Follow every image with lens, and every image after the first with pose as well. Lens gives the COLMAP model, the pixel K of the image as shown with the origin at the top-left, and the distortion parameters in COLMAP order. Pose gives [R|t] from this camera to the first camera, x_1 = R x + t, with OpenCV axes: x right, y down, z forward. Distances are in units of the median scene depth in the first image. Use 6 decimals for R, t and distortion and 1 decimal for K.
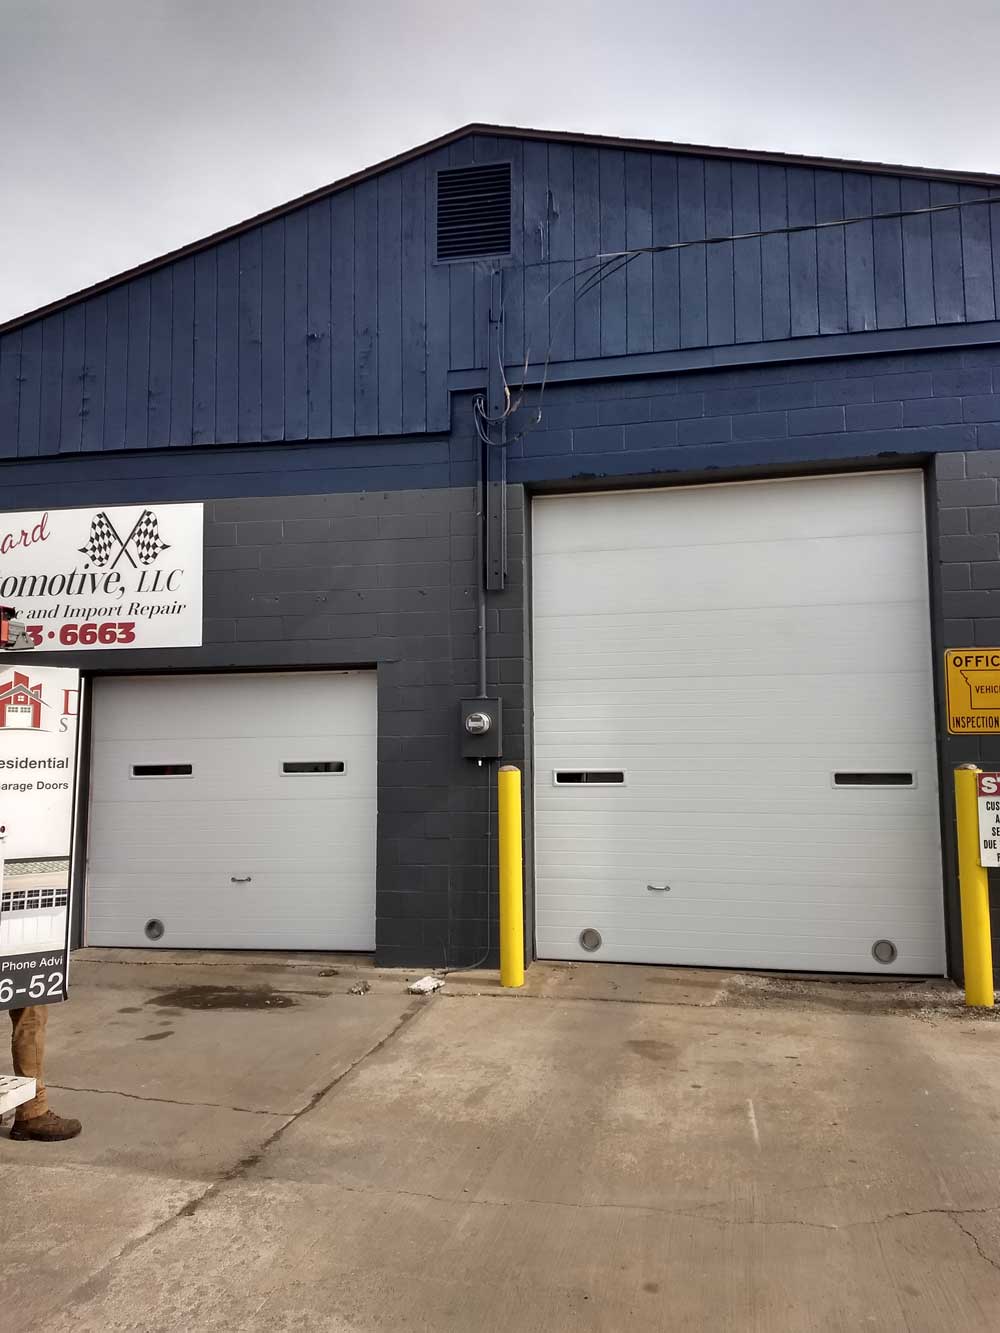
lens RADIAL K [[1078.0, 0, 500.3], [0, 1078.0, 663.6], [0, 0, 1]] dist [0.055971, -0.074993]
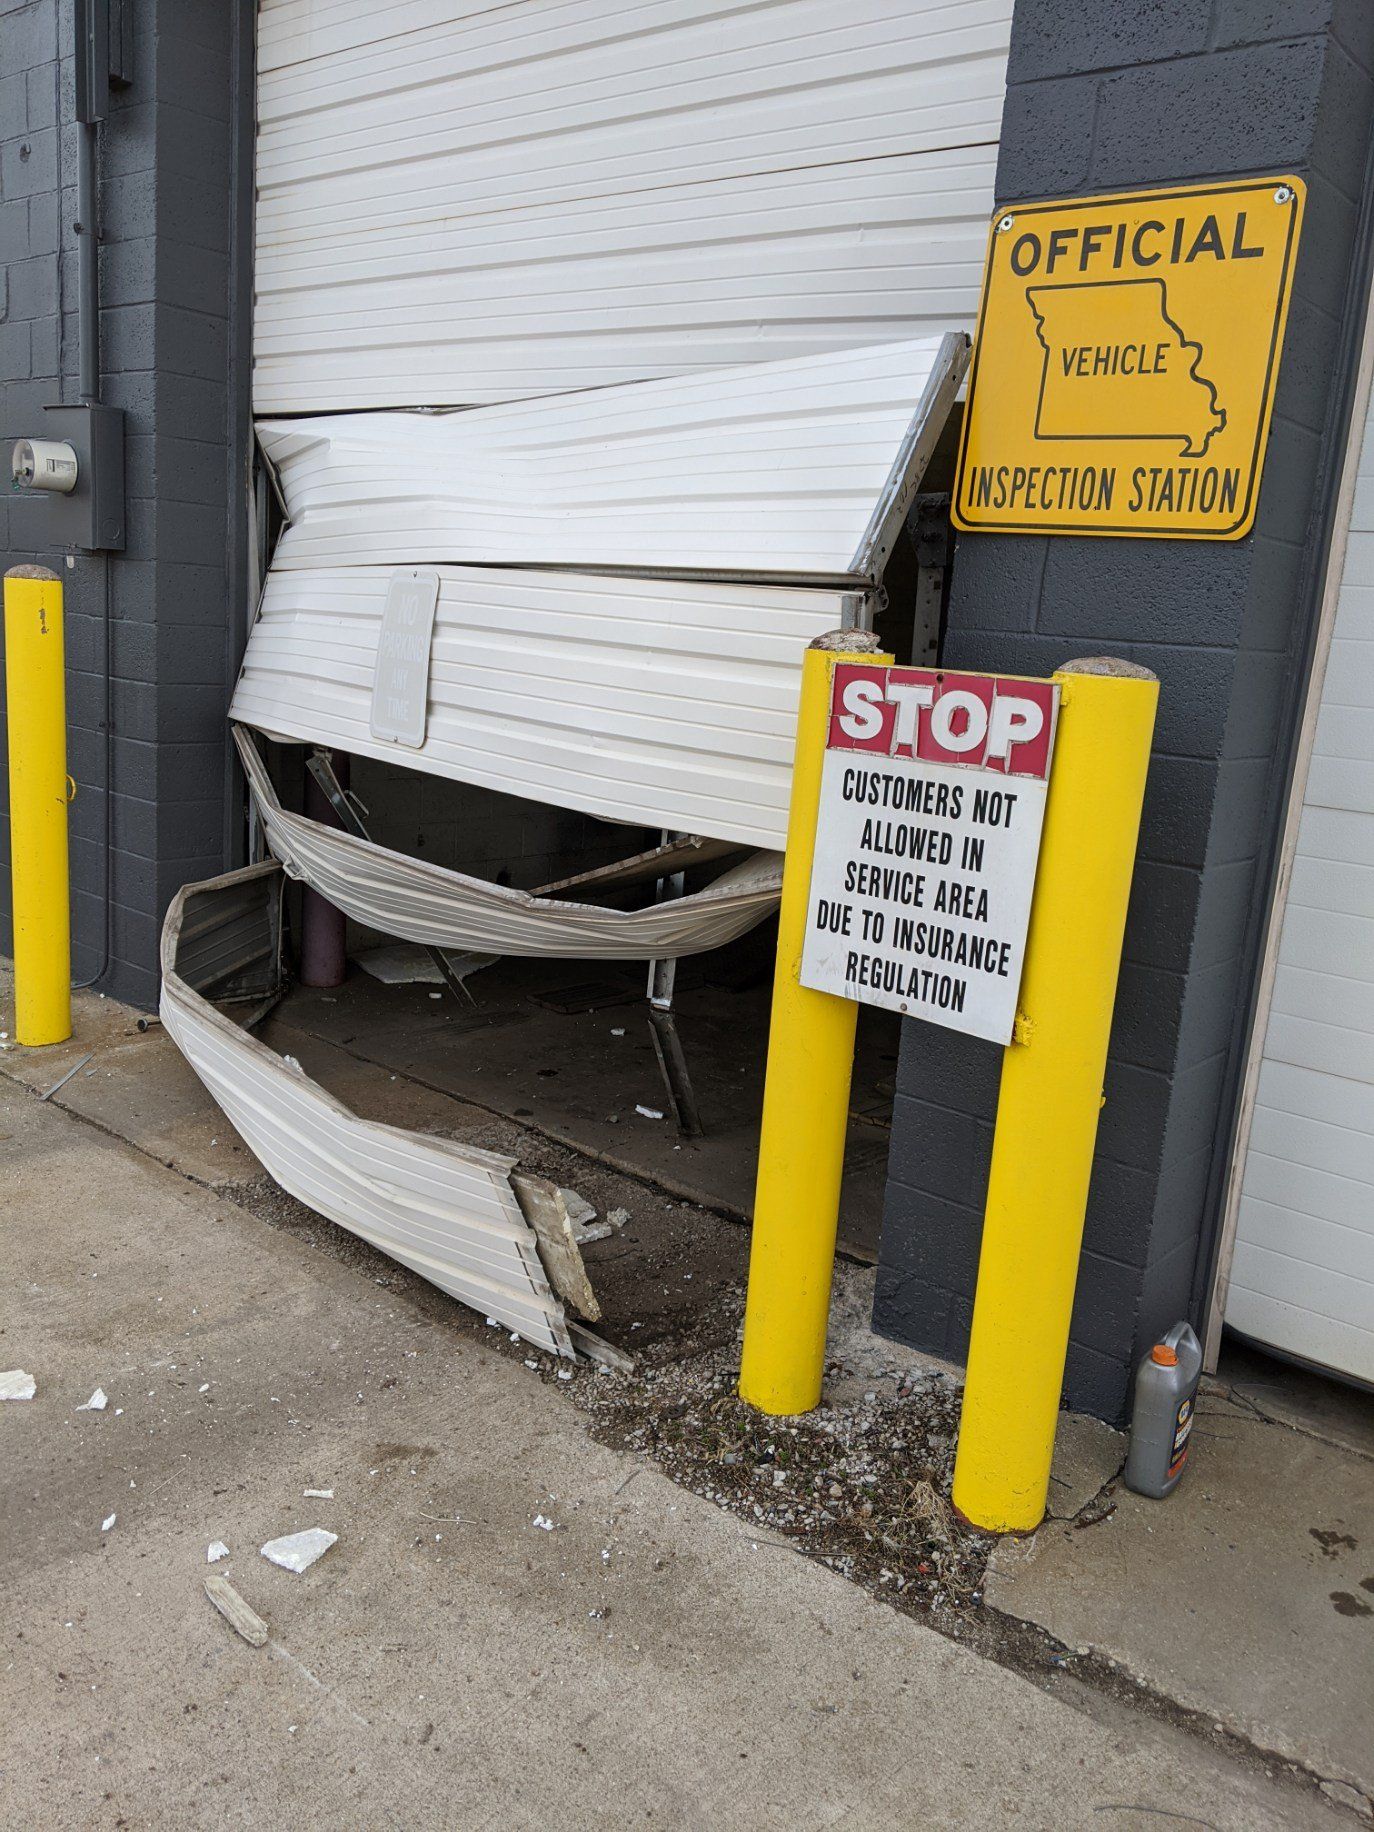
lens RADIAL K [[1481.5, 0, 686.0], [0, 1481.5, 921.6], [0, 0, 1]] dist [0.055971, -0.074993]
pose [[0.872125, 0.172673, -0.457801, 0.451605], [-0.034740, 0.955149, 0.294081, 0.041623], [0.488048, -0.240571, 0.839008, 0.499381]]
